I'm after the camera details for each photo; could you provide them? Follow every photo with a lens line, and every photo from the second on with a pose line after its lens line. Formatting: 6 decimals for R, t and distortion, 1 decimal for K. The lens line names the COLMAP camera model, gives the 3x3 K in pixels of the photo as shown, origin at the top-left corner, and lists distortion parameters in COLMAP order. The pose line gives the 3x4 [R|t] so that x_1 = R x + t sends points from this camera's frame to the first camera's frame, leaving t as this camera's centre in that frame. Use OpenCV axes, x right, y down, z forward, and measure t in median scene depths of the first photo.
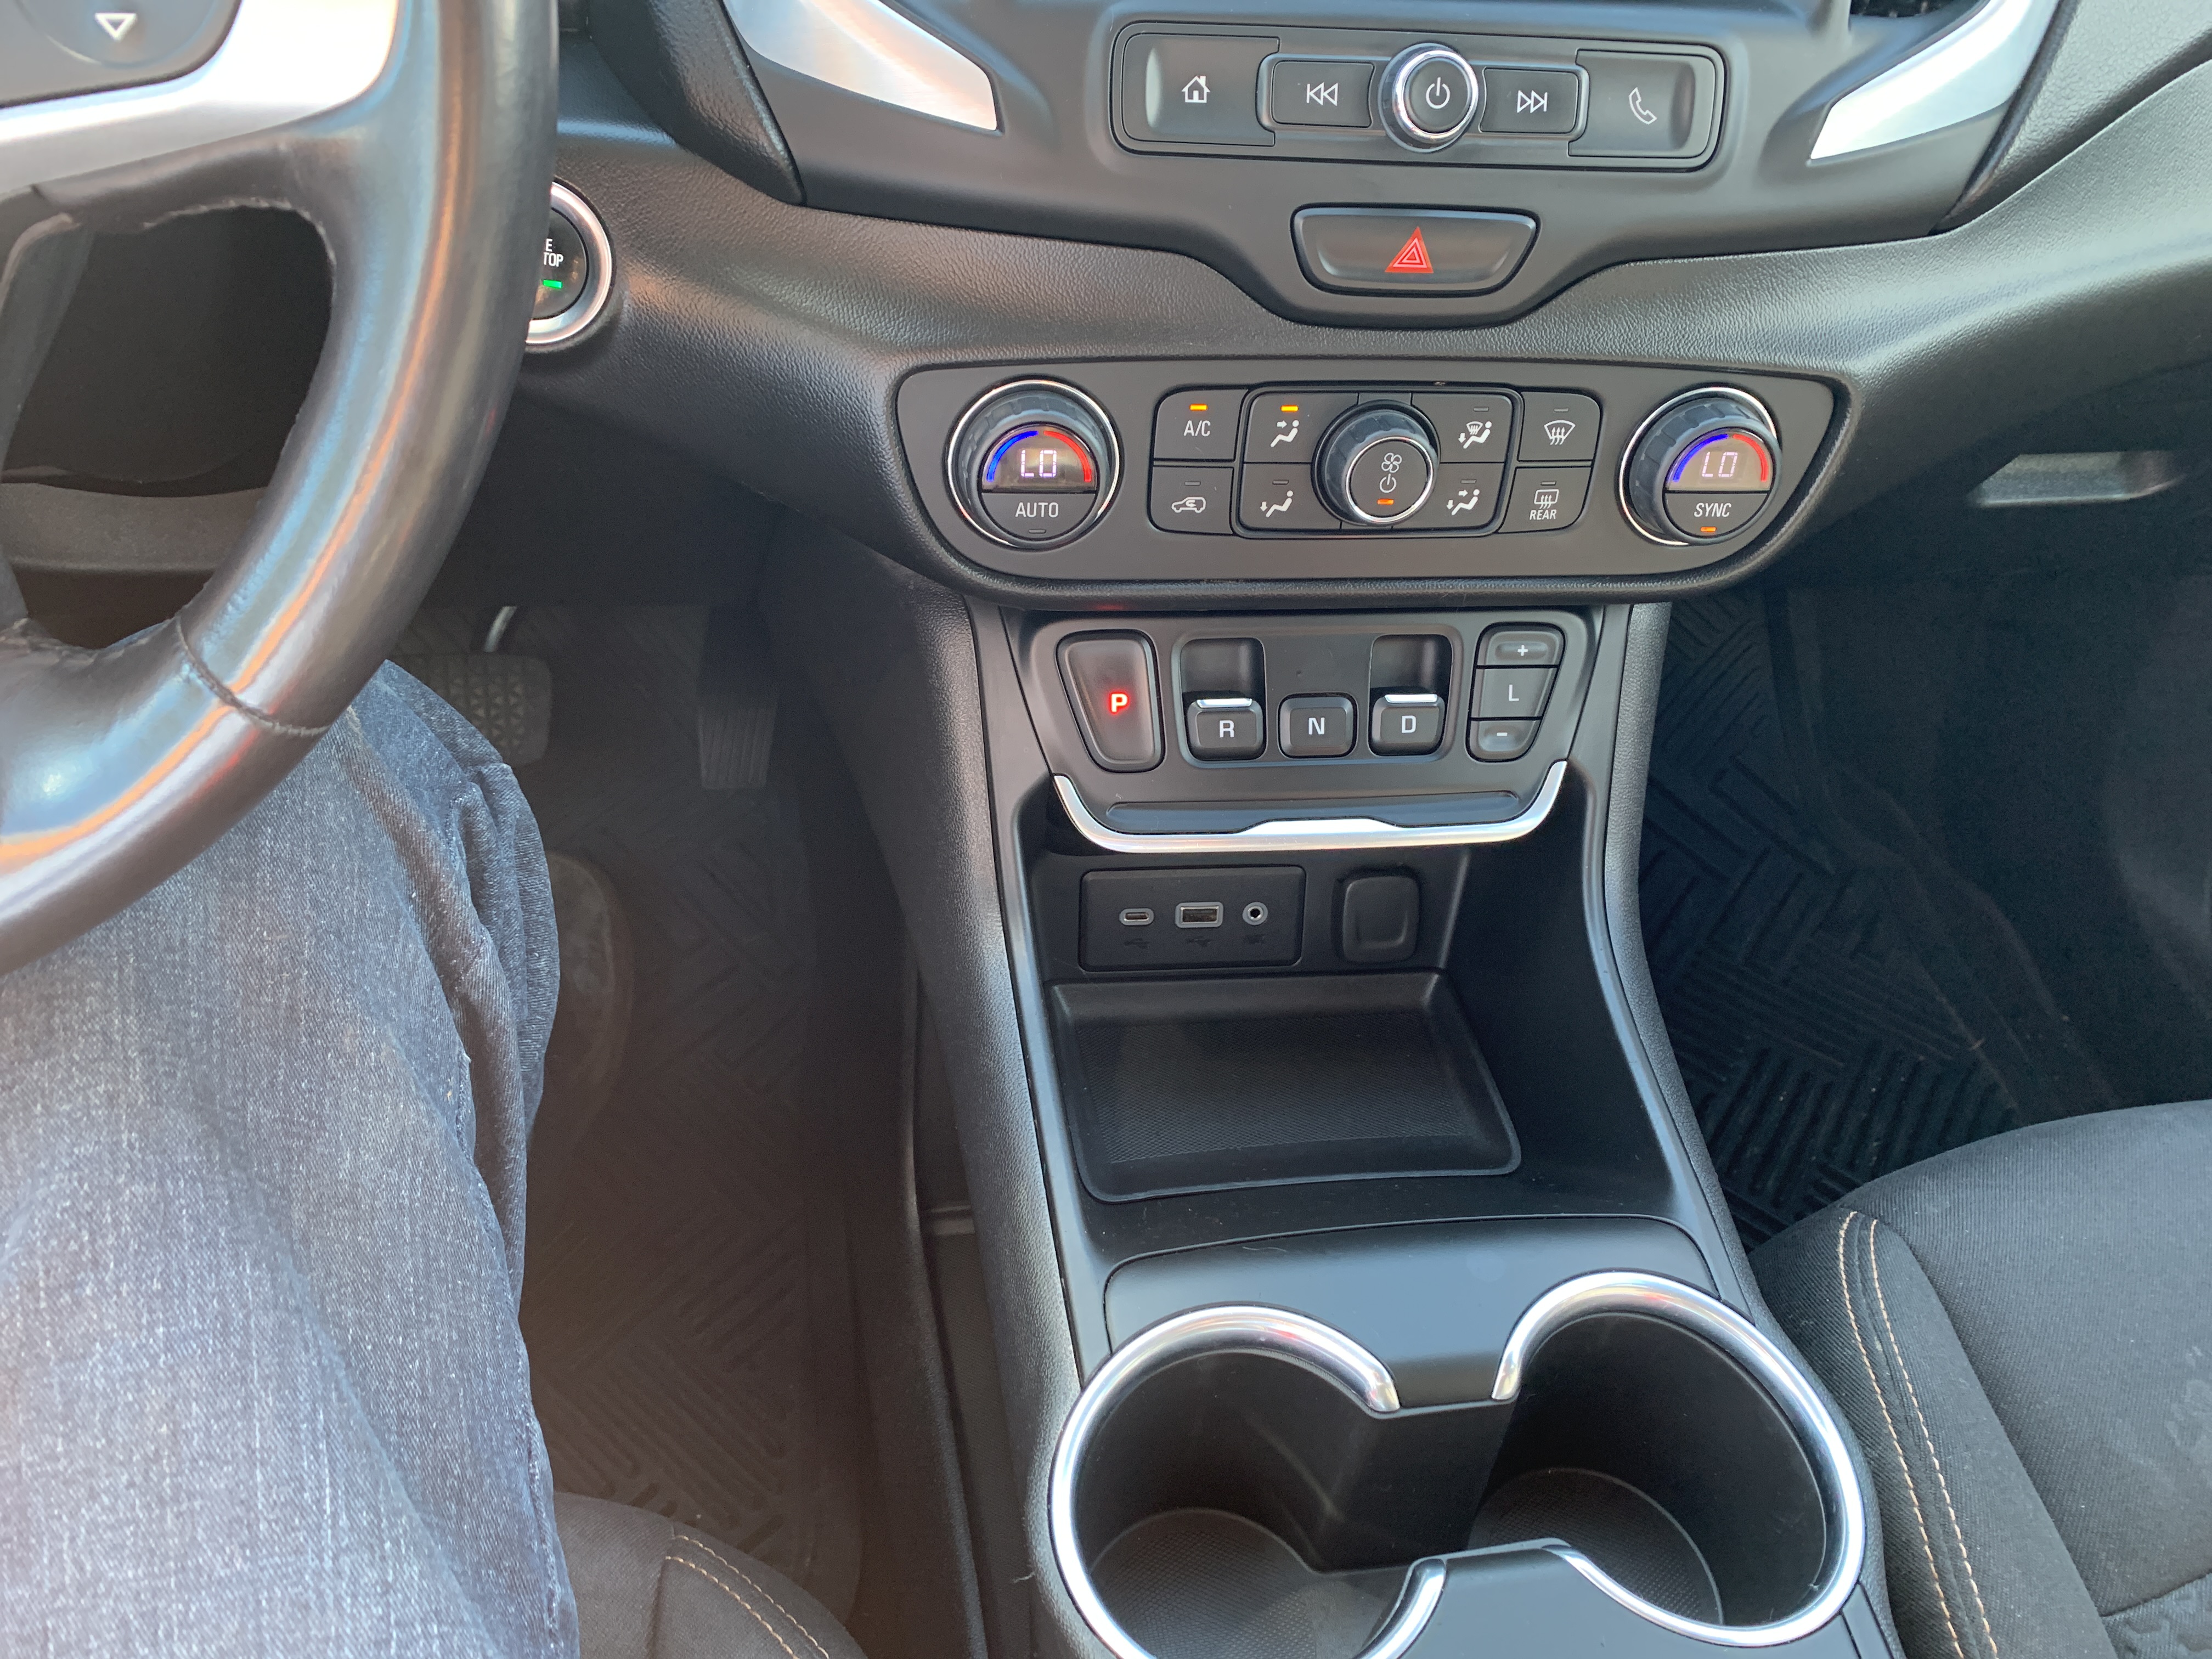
lens RADIAL K [[1710.1, 0, 1100.5], [0, 1710.1, 846.9], [0, 0, 1]] dist [0.005473, -0.007950]
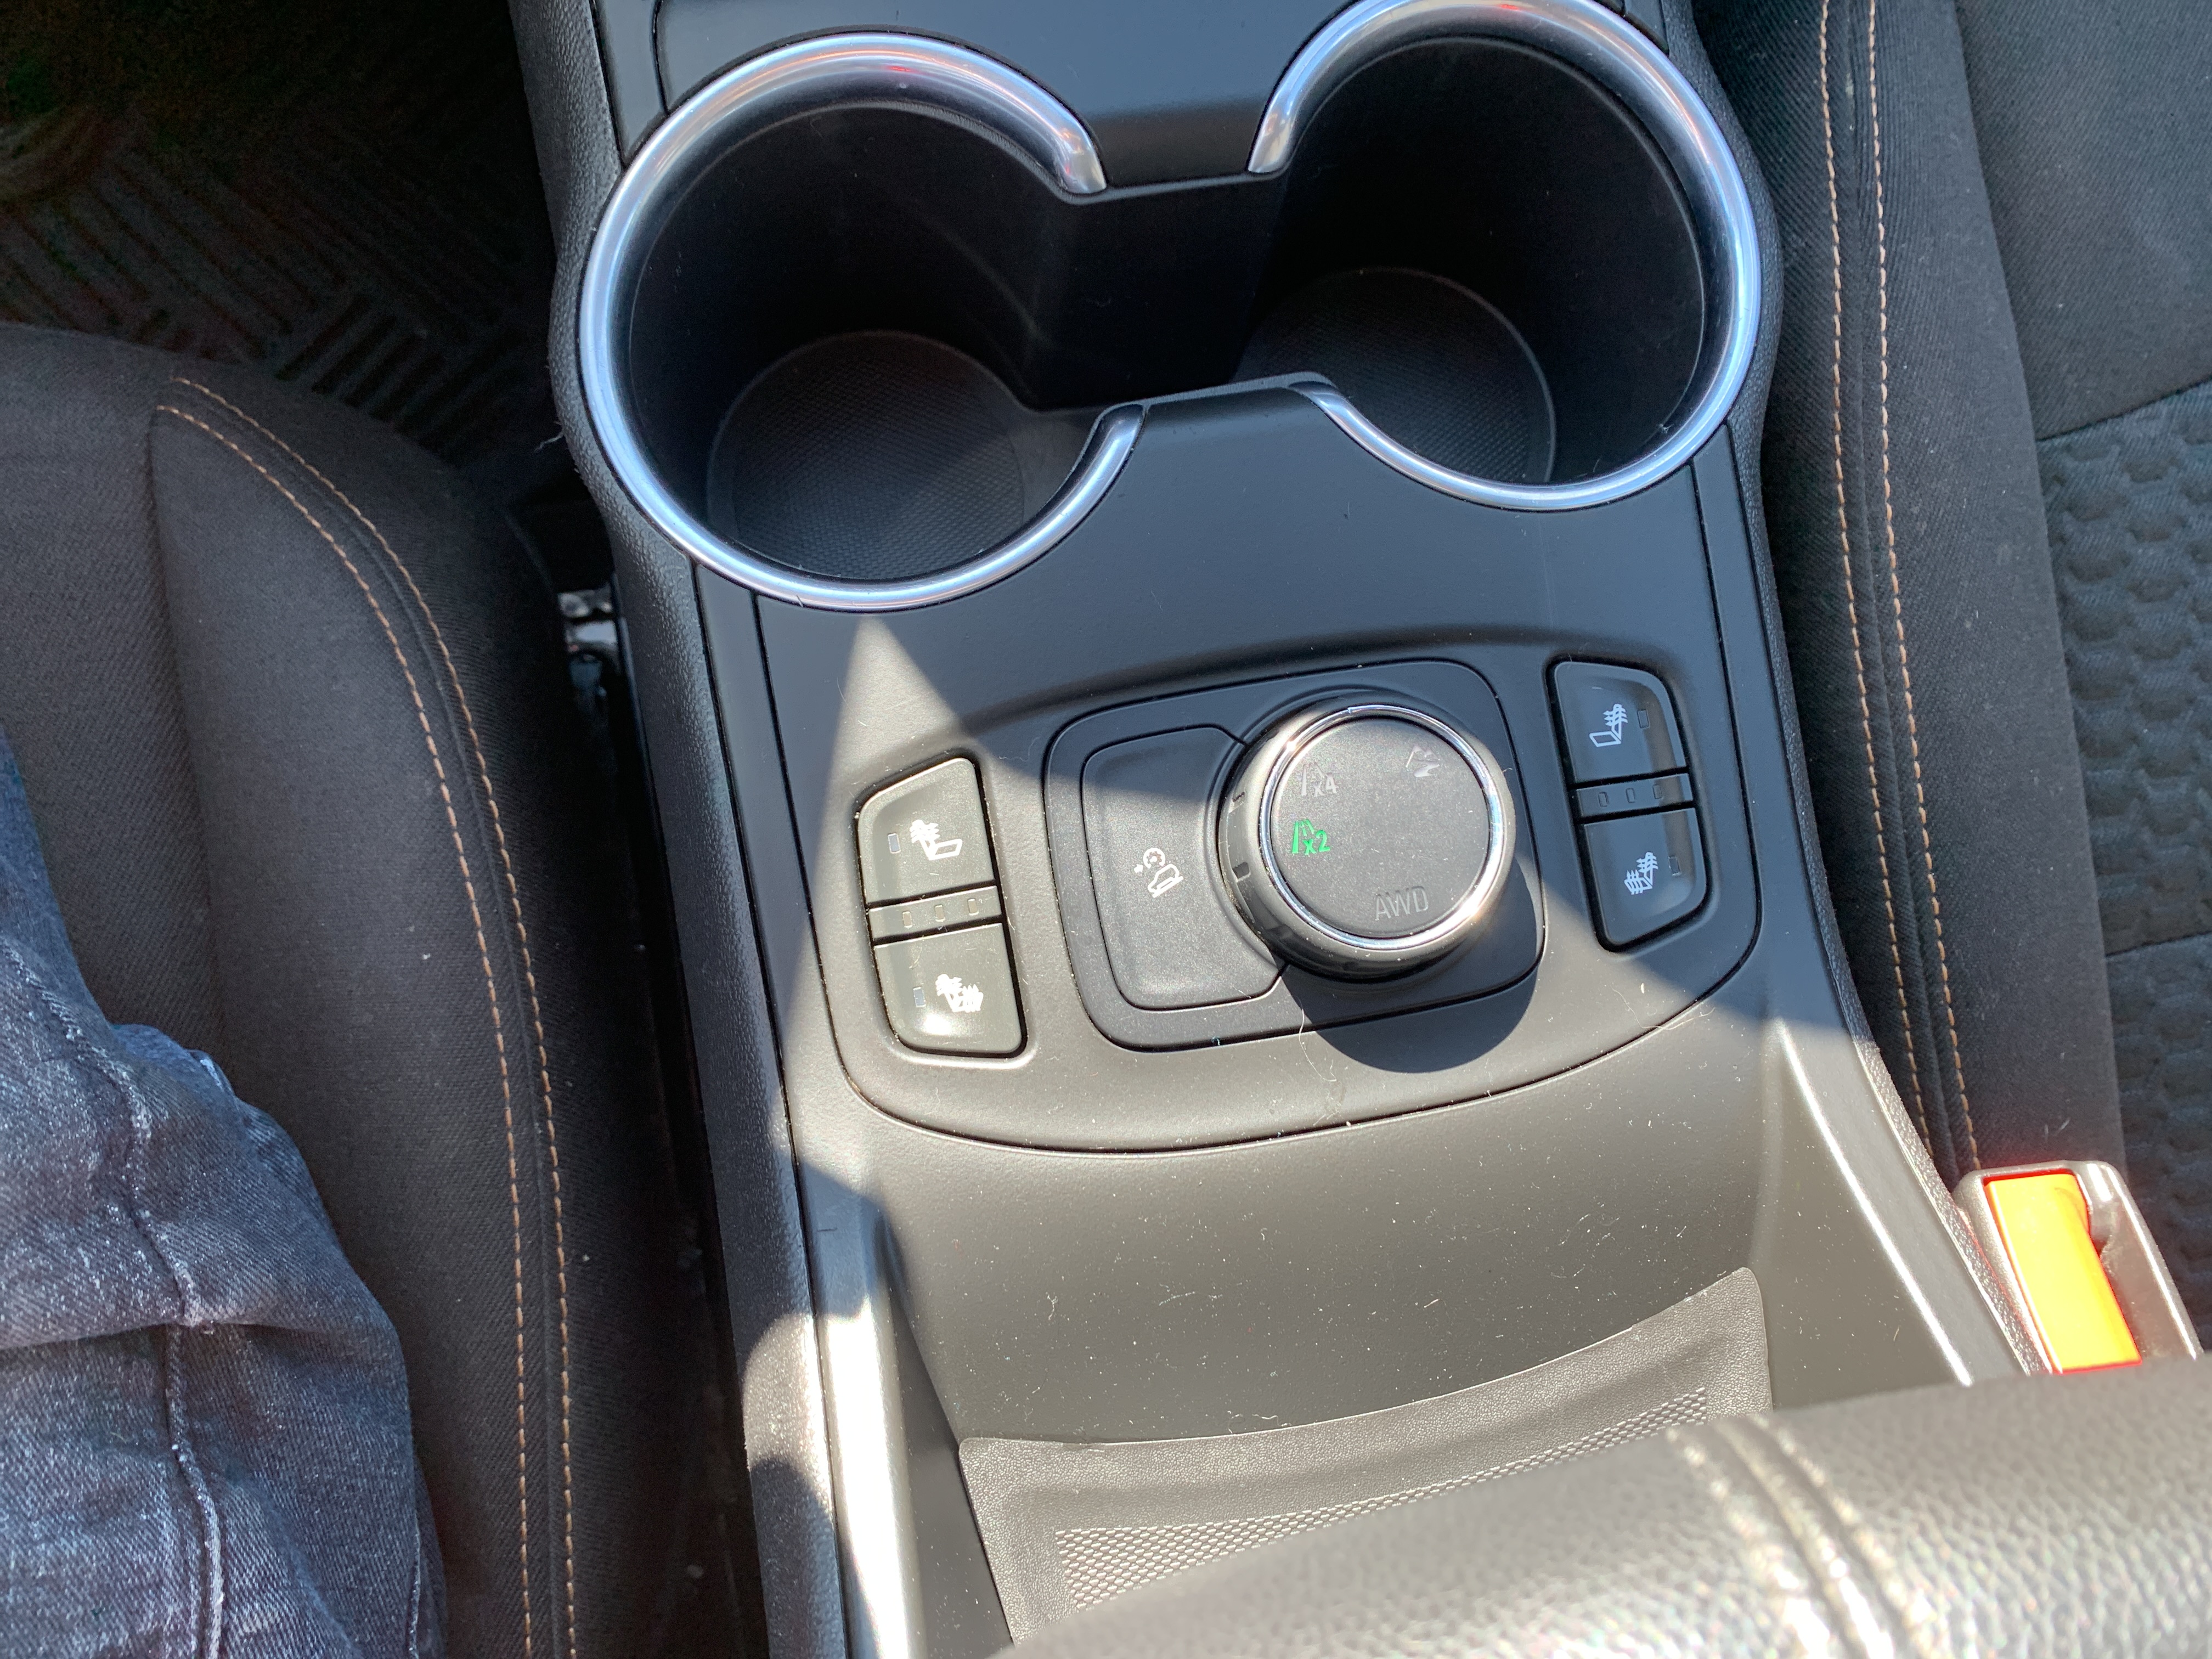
lens RADIAL K [[1710.1, 0, 1100.5], [0, 1710.1, 846.9], [0, 0, 1]] dist [0.005473, -0.007950]
pose [[0.999810, -0.018338, 0.006550, 0.149451], [0.010096, 0.775778, 0.630925, 0.095005], [-0.016651, -0.630739, 0.775816, 0.287343]]
